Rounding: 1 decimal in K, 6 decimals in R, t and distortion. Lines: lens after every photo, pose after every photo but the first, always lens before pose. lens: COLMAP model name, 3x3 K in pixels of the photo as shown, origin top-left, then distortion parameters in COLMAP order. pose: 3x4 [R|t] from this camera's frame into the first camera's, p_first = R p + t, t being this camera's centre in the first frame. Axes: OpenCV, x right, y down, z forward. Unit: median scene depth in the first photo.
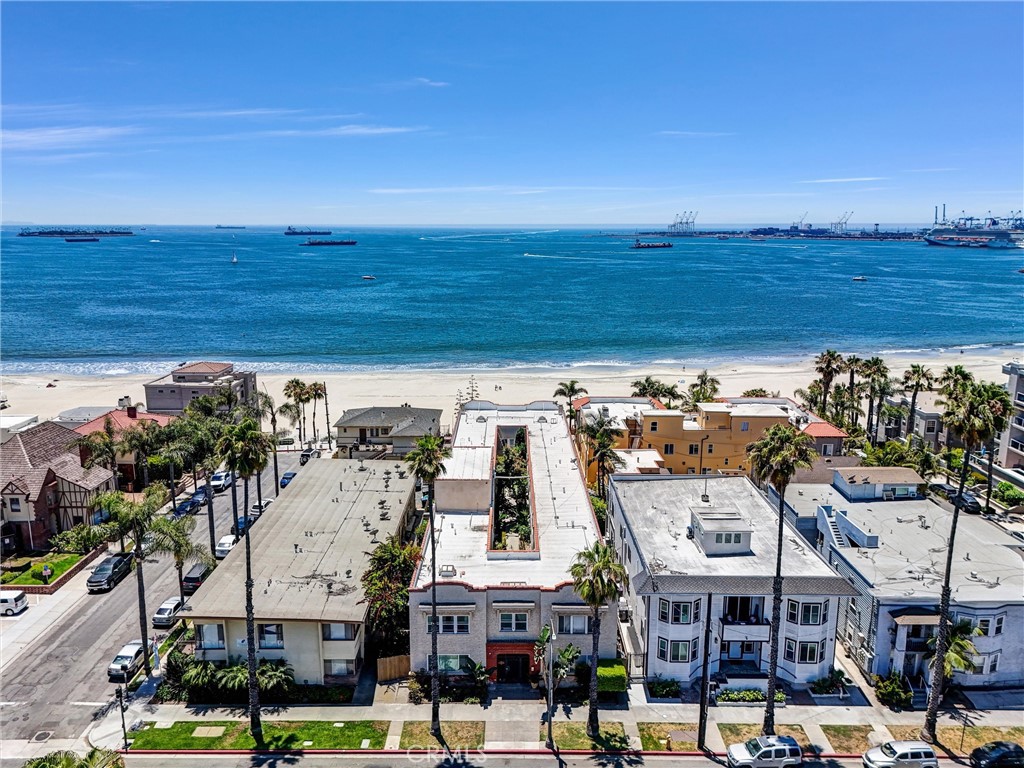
lens RADIAL K [[754.0, 0, 512.0], [0, 754.0, 384.0], [0, 0, 1]] dist [0.055164, -0.004233]
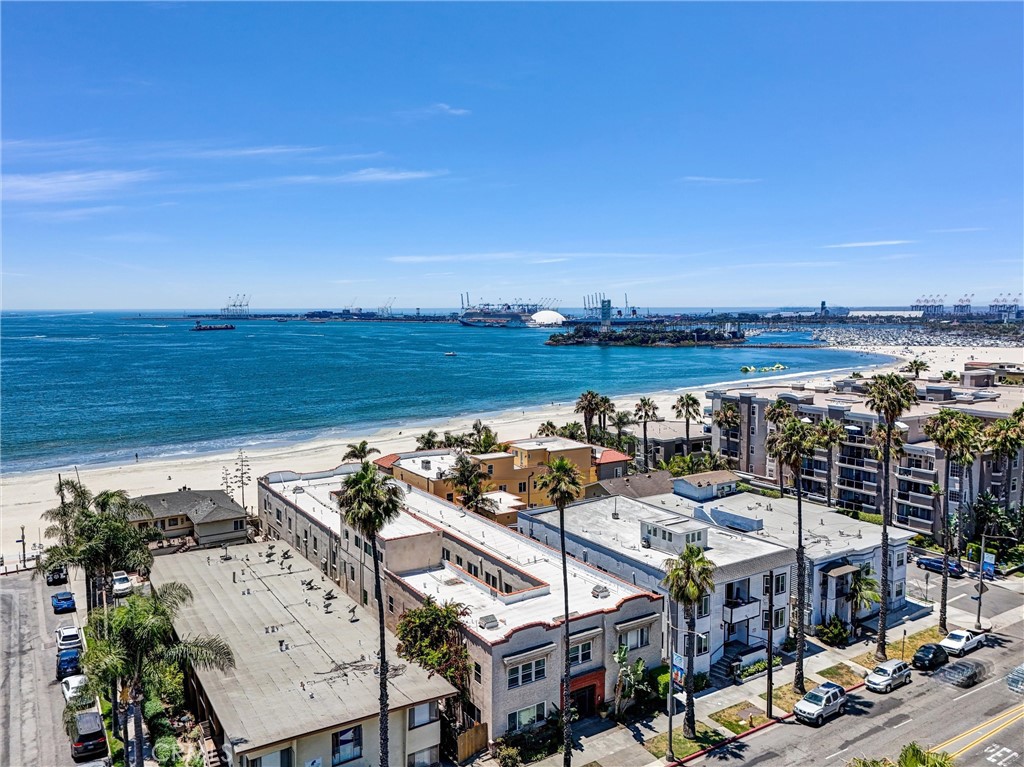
lens RADIAL K [[754.0, 0, 512.0], [0, 754.0, 383.5], [0, 0, 1]] dist [0.055164, -0.004233]
pose [[0.840904, -0.054857, 0.538397, -0.572802], [0.112828, 0.990759, -0.075275, 0.034531], [-0.529293, 0.124046, 0.839322, 0.186791]]
